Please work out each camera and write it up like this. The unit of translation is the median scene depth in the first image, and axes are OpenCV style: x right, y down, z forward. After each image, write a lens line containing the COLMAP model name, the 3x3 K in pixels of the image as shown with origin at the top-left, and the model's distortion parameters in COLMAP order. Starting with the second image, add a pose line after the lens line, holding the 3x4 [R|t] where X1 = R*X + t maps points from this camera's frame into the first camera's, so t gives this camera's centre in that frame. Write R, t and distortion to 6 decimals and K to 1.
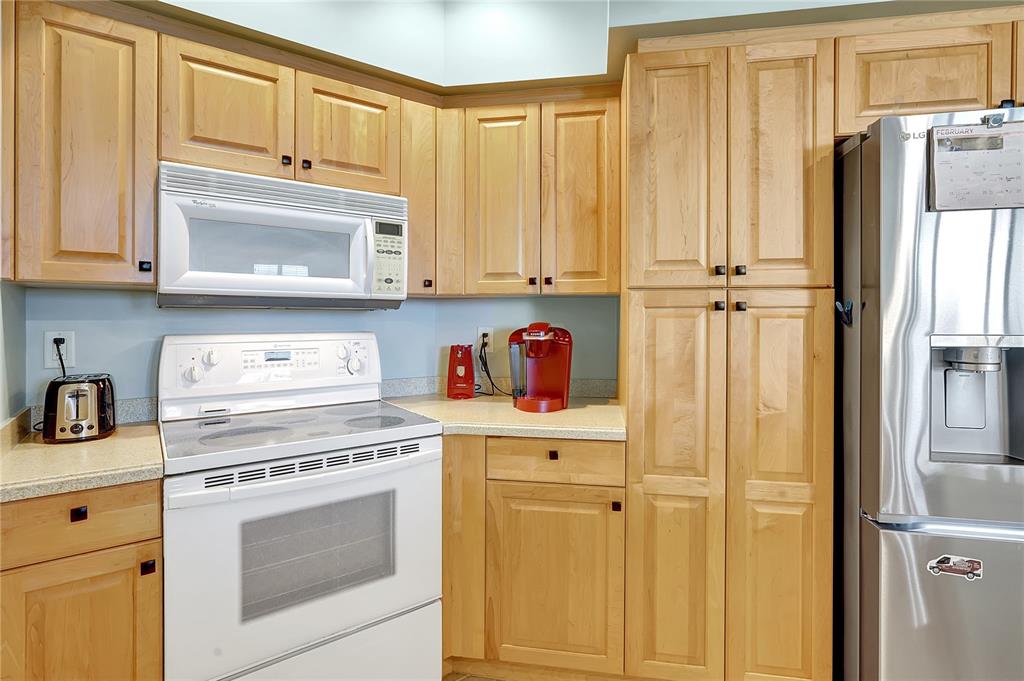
lens RADIAL K [[505.2, 0, 513.7], [0, 505.2, 314.0], [0, 0, 1]] dist [-0.001452, 0.000371]
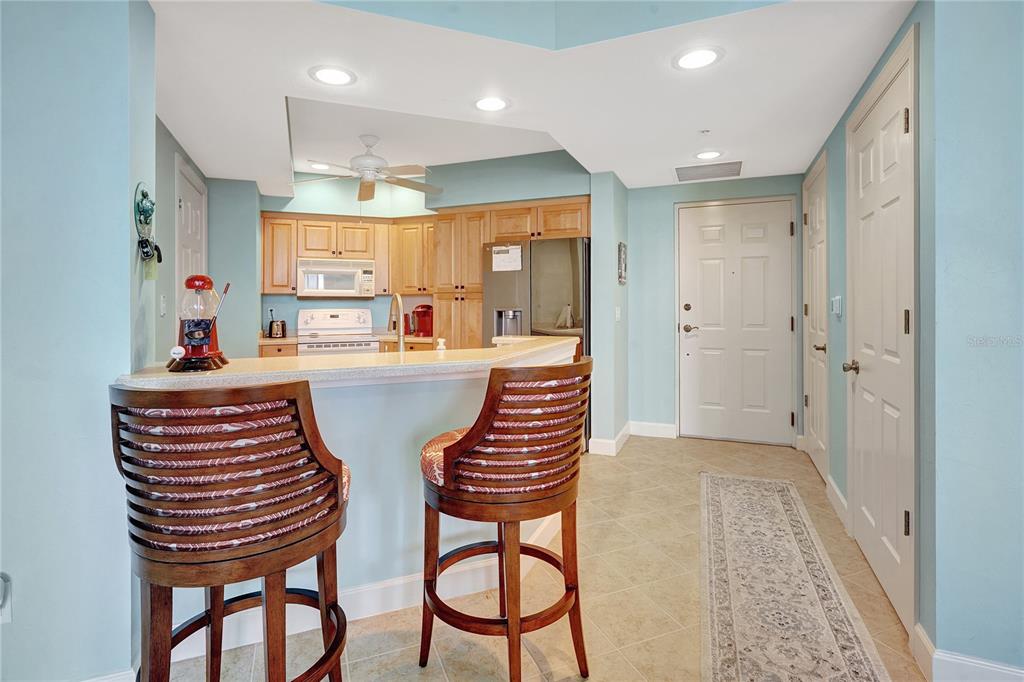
lens RADIAL K [[500.2, 0, 512.2], [0, 500.2, 301.0], [0, 0, 1]] dist [-0.000924, -0.000369]
pose [[0.972597, -0.005134, -0.232443, 1.339077], [0.005340, 0.999986, 0.000259, -0.000367], [0.232438, -0.001493, 0.972610, -1.746296]]
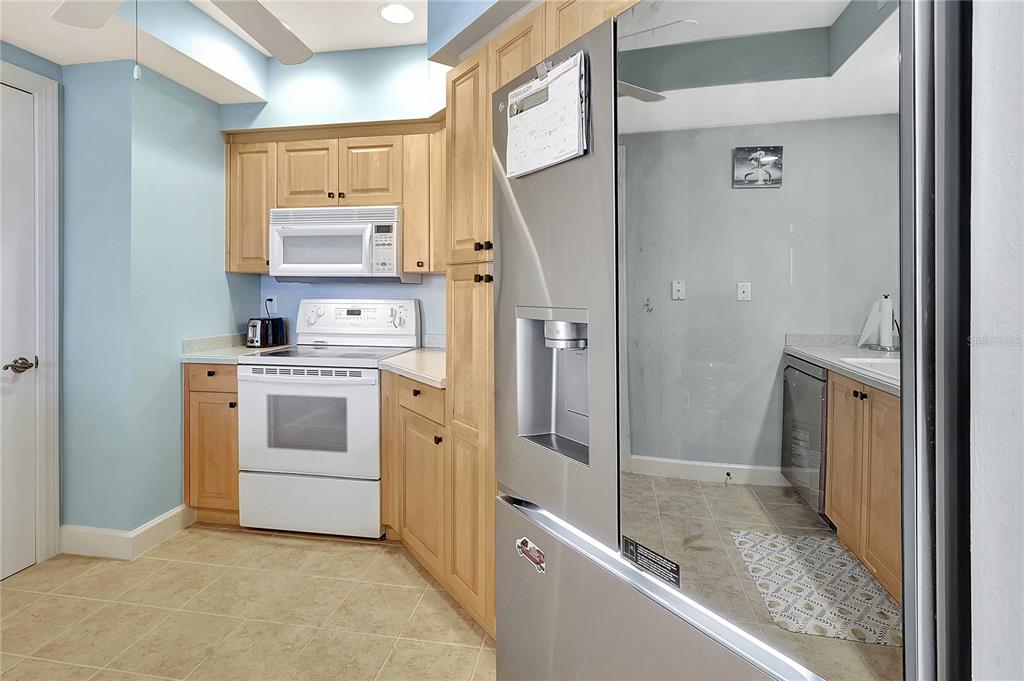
lens RADIAL K [[509.0, 0, 504.6], [0, 509.0, 286.5], [0, 0, 1]] dist [-0.000033, -0.000011]
pose [[0.696861, -0.003183, -0.717199, 1.170552], [0.002383, 0.999995, -0.002122, 0.004775], [0.717202, -0.000231, 0.696865, 0.233345]]
